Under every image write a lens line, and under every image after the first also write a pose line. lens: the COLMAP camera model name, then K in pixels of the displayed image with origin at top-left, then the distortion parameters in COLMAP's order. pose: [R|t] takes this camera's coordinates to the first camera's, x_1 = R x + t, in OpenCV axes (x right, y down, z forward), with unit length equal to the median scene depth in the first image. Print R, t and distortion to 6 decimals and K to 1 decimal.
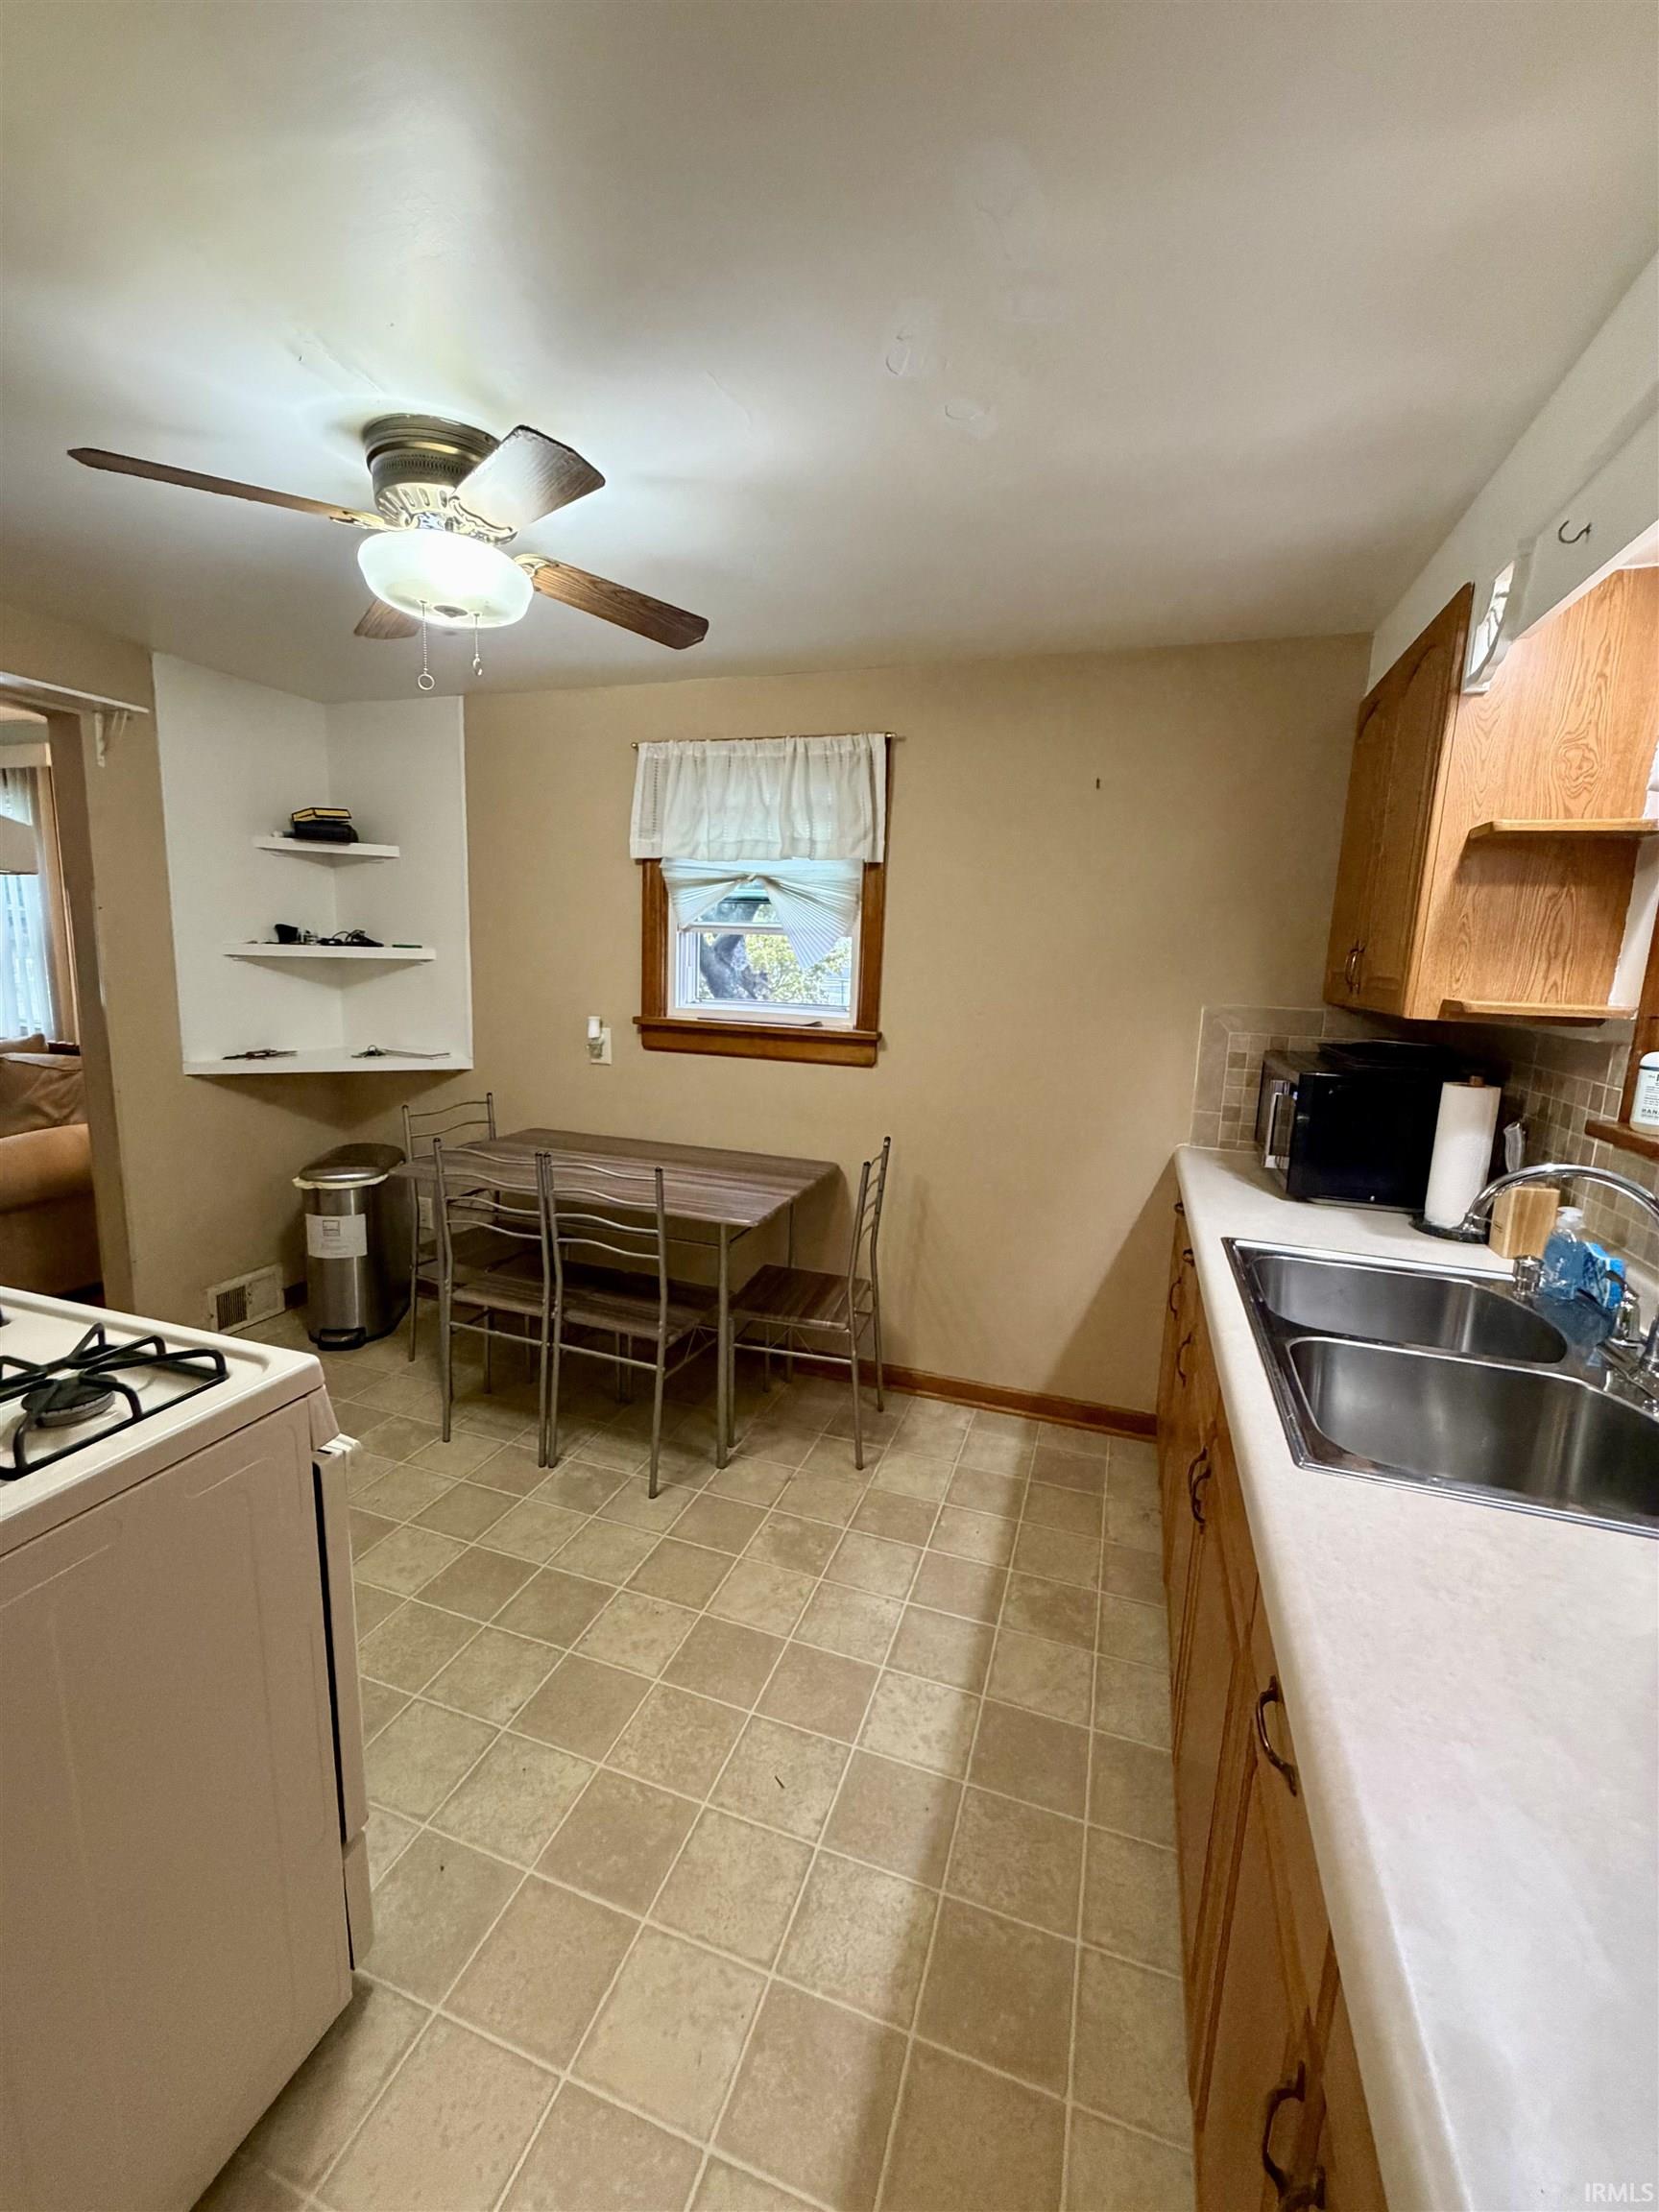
lens RADIAL K [[887.5, 0, 828.4], [0, 887.5, 1093.1], [0, 0, 1]] dist [0.000688, 0.000397]
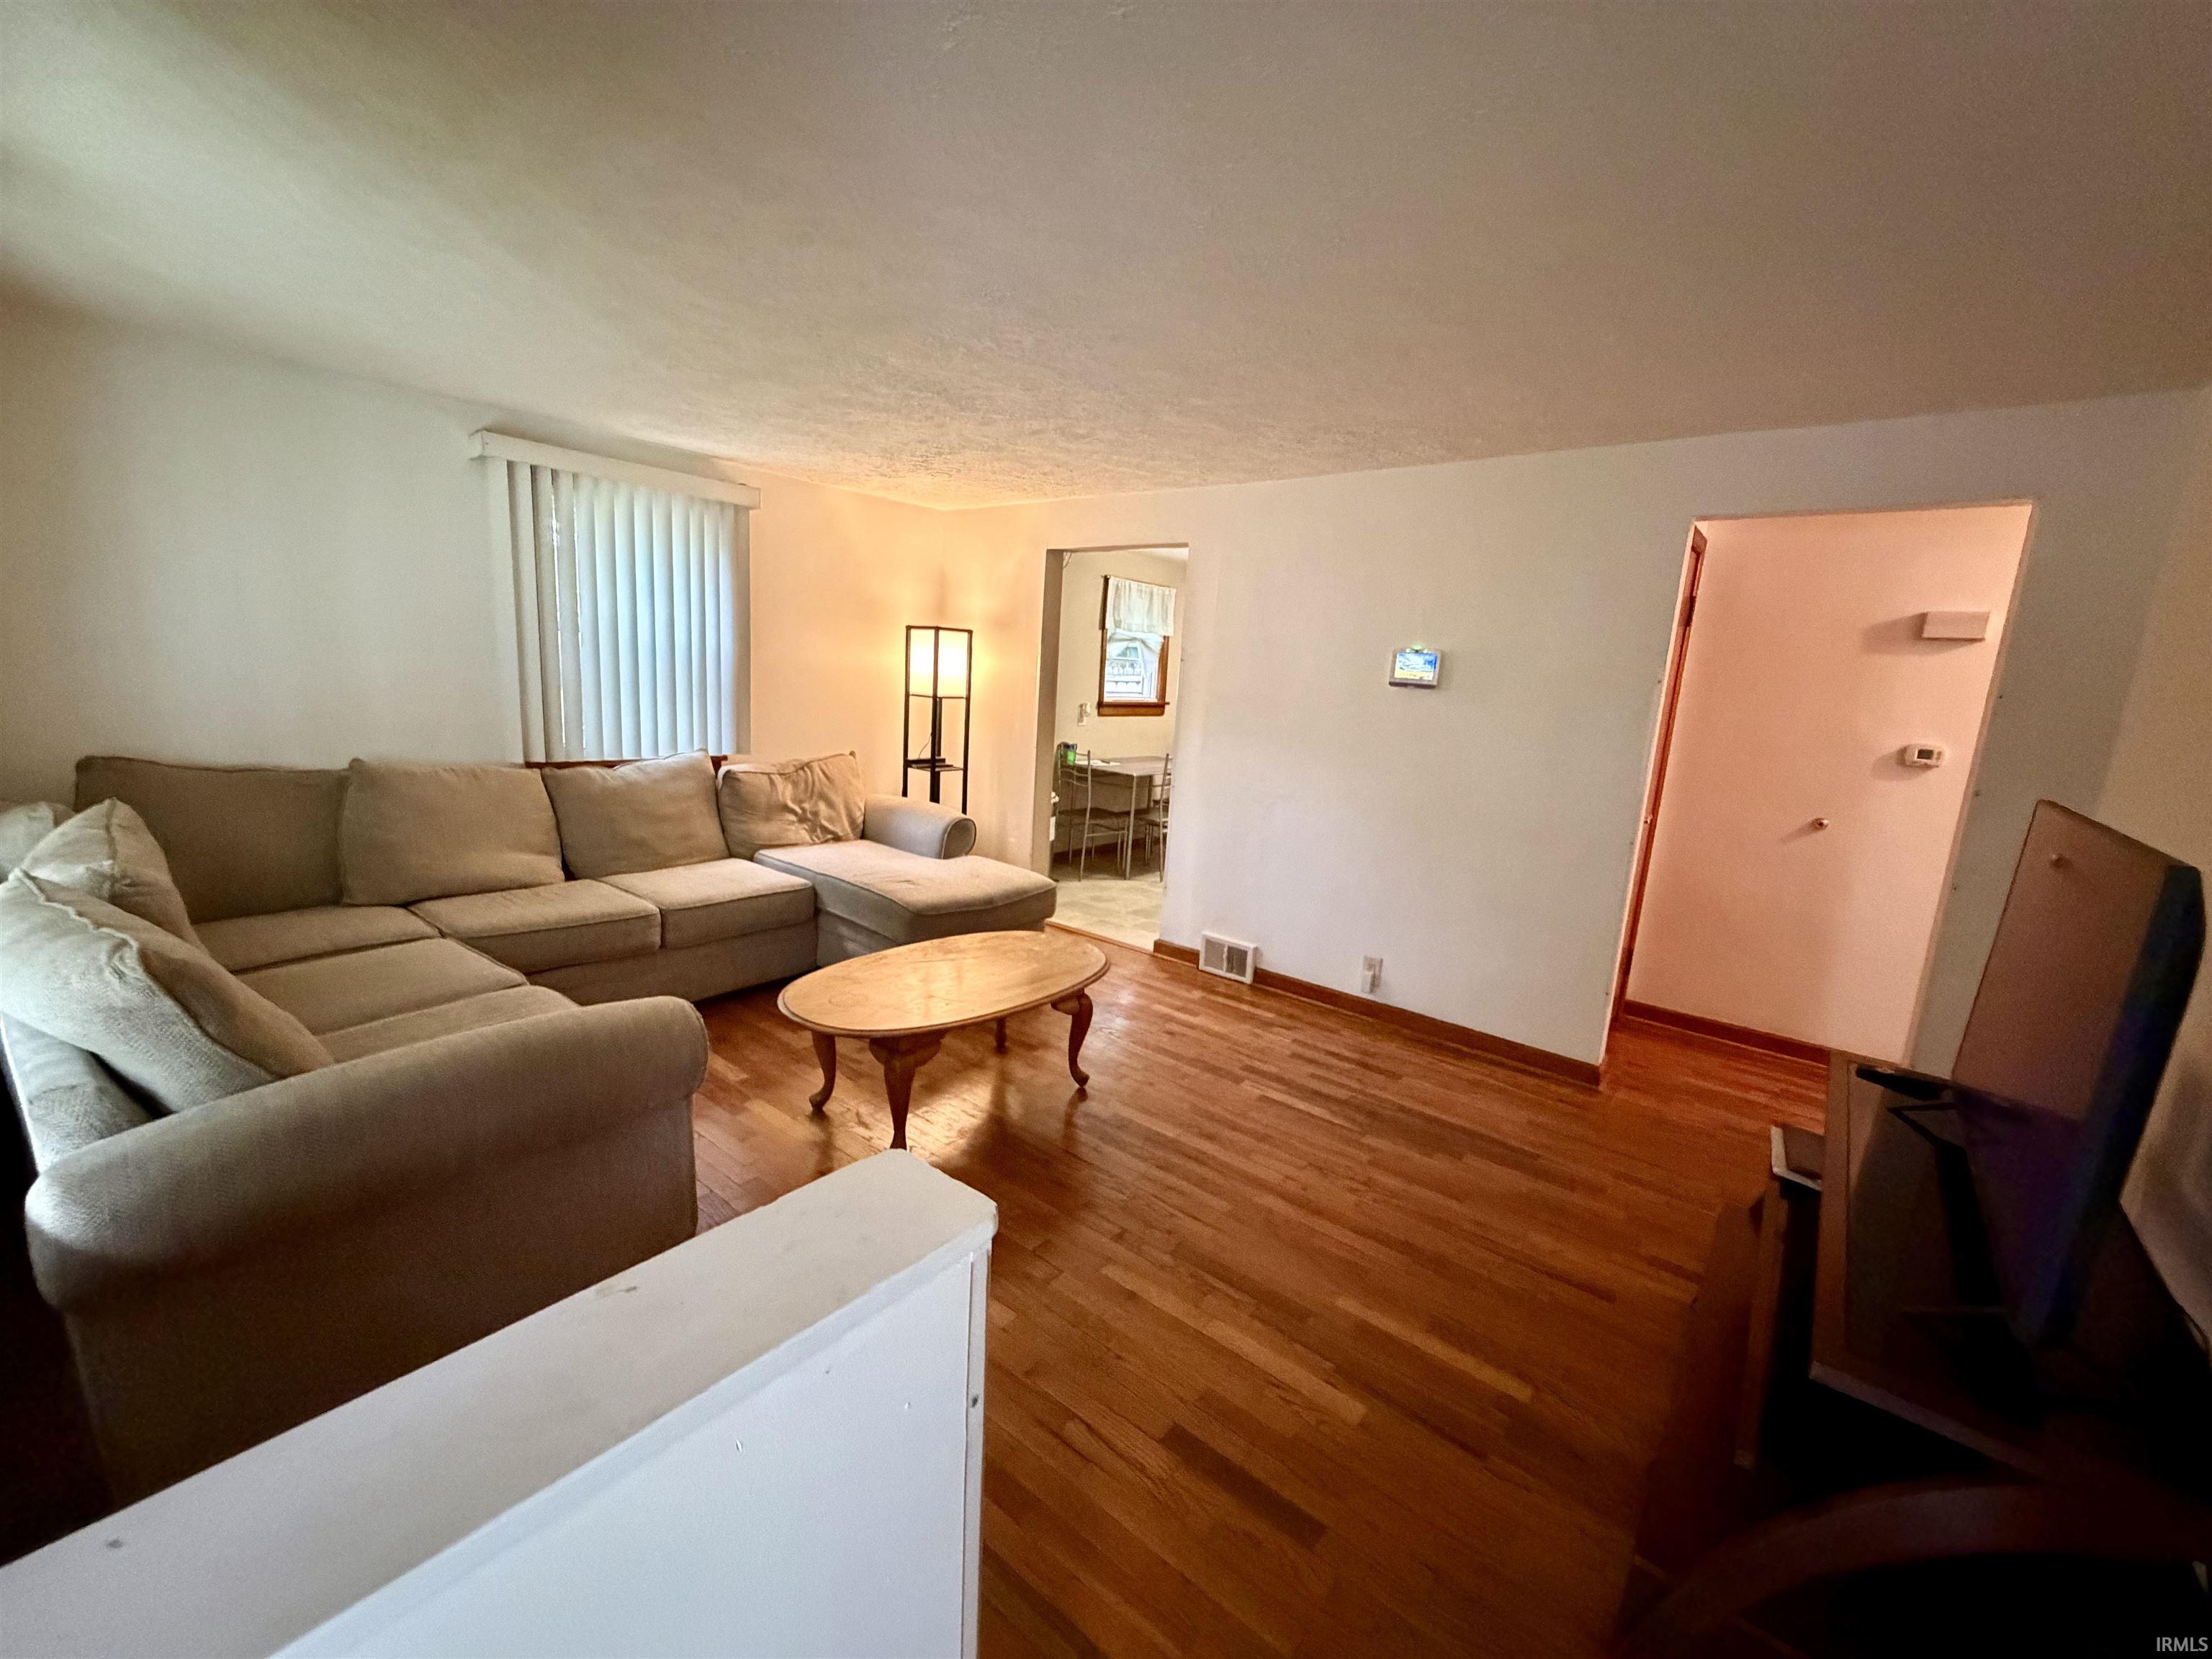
lens RADIAL K [[887.5, 0, 1096.8], [0, 887.5, 826.0], [0, 0, 1]] dist [0.000688, 0.000397]
pose [[0.358034, -0.181653, 0.915868, -2.981804], [0.105437, 0.982484, 0.153648, -0.157747], [-0.927736, 0.041555, 0.370916, 0.290234]]
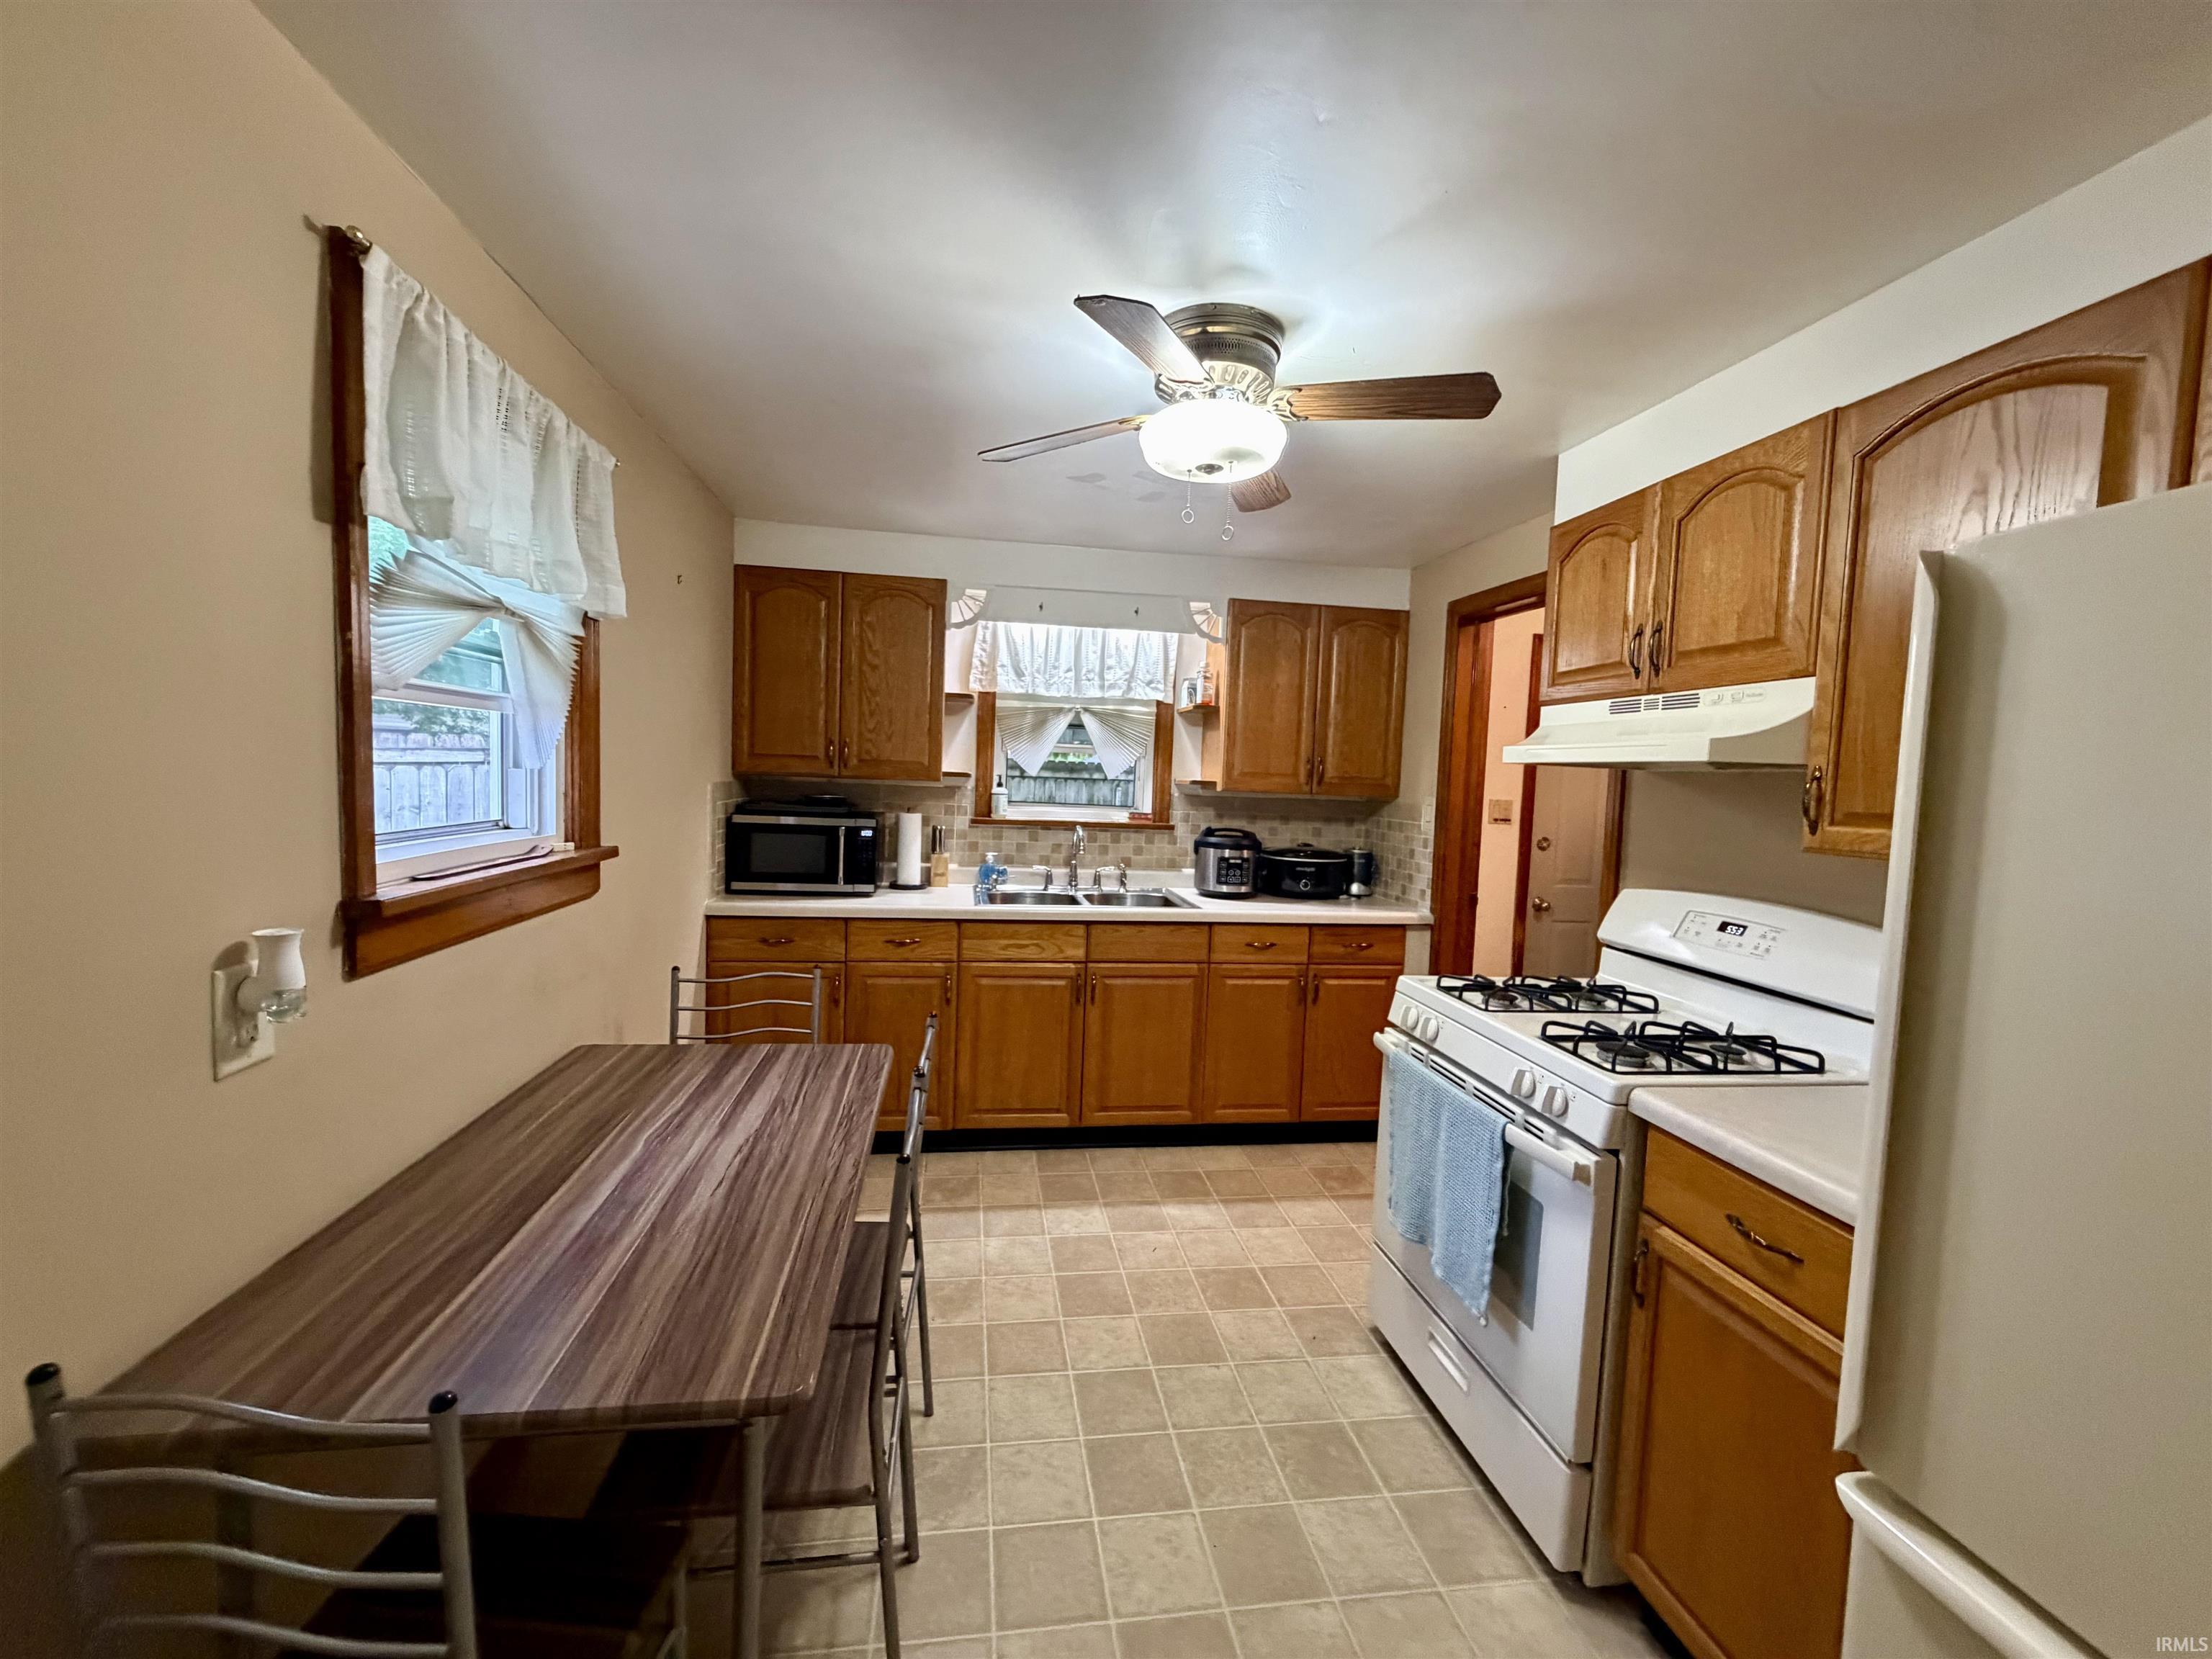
lens RADIAL K [[887.5, 0, 1096.8], [0, 887.5, 826.0], [0, 0, 1]] dist [0.000688, 0.000397]
pose [[-0.455435, -0.108787, 0.883597, -0.953904], [0.084826, 0.982688, 0.164709, -0.209573], [-0.886219, 0.149966, -0.438323, 1.157709]]
